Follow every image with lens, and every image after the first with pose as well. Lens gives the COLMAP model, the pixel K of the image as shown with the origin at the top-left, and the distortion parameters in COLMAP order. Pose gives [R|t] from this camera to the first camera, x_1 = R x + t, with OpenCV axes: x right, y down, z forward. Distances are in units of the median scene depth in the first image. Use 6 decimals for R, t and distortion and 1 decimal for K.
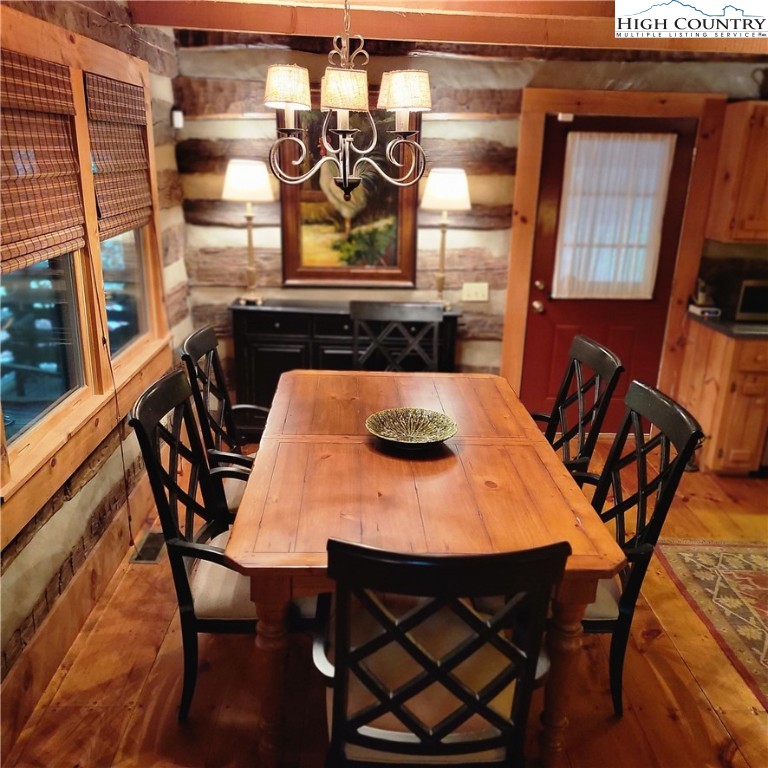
lens RADIAL K [[709.9, 0, 384.0], [0, 709.9, 384.0], [0, 0, 1]] dist [0.091080, -0.071534]
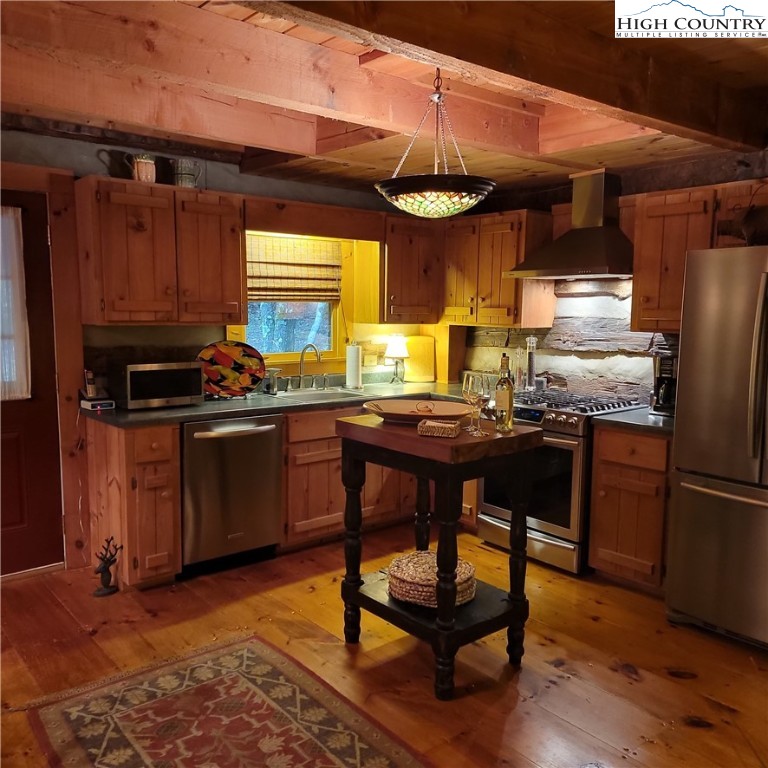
lens RADIAL K [[709.9, 0, 384.0], [0, 709.9, 384.0], [0, 0, 1]] dist [0.091080, -0.071534]
pose [[0.784571, -0.093171, 0.612999, 0.192364], [0.204927, 0.972052, -0.114539, 0.047302], [-0.585195, 0.215484, 0.781737, 0.112360]]
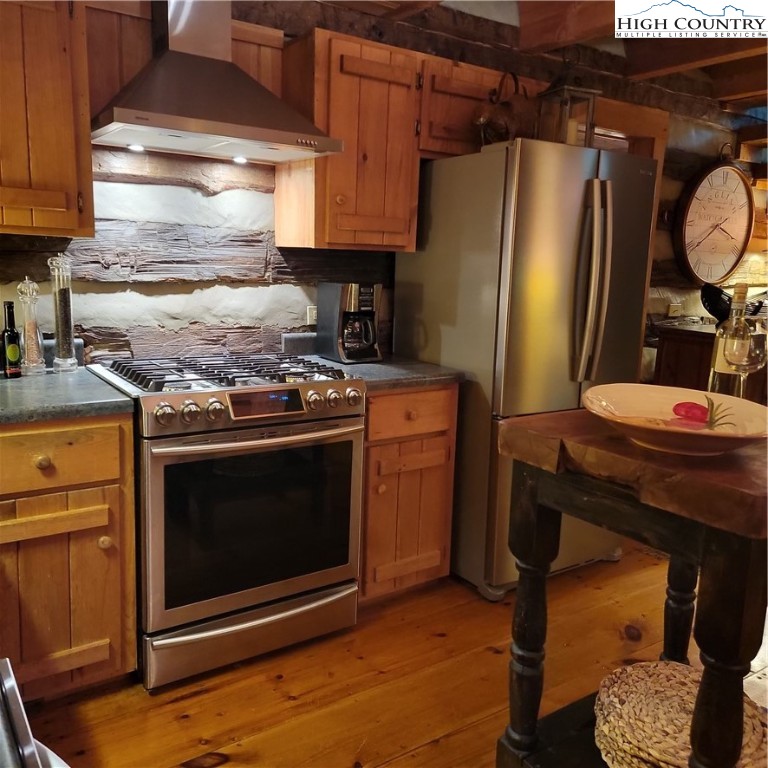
lens RADIAL K [[709.9, 0, 384.0], [0, 709.9, 384.0], [0, 0, 1]] dist [0.091080, -0.071534]
pose [[-0.535782, -0.200115, 0.820299, 0.448902], [0.209060, 0.909819, 0.358502, -0.150870], [-0.818066, 0.363571, -0.445629, 0.868115]]
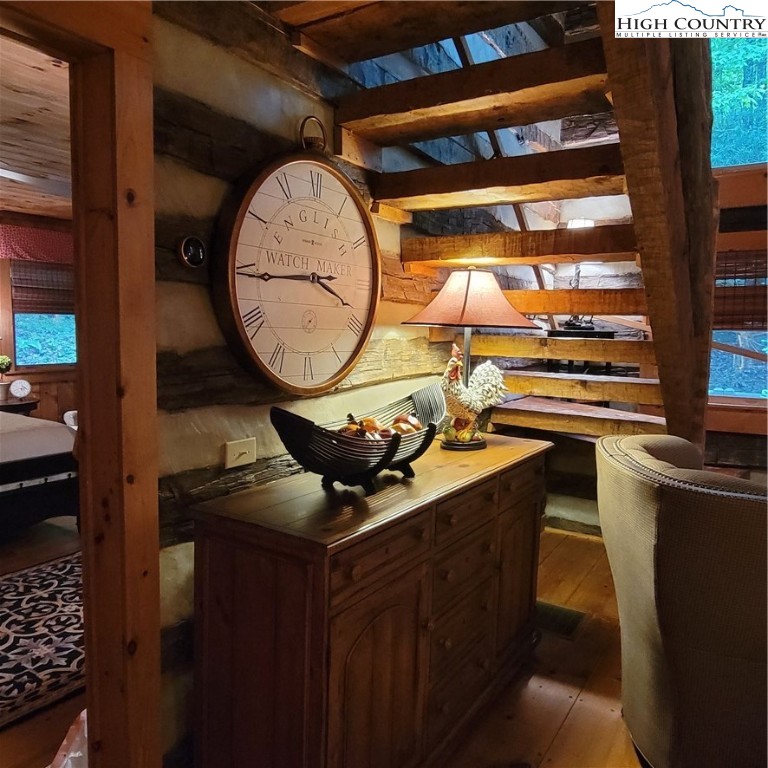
lens RADIAL K [[624.7, 0, 384.0], [0, 624.7, 384.0], [0, 0, 1]] dist [0.001214, 0.002420]
pose [[-0.826700, -0.102398, 0.553246, 0.772045], [0.127951, 0.923321, 0.362087, 0.020306], [-0.547901, 0.370126, -0.750208, 0.298891]]
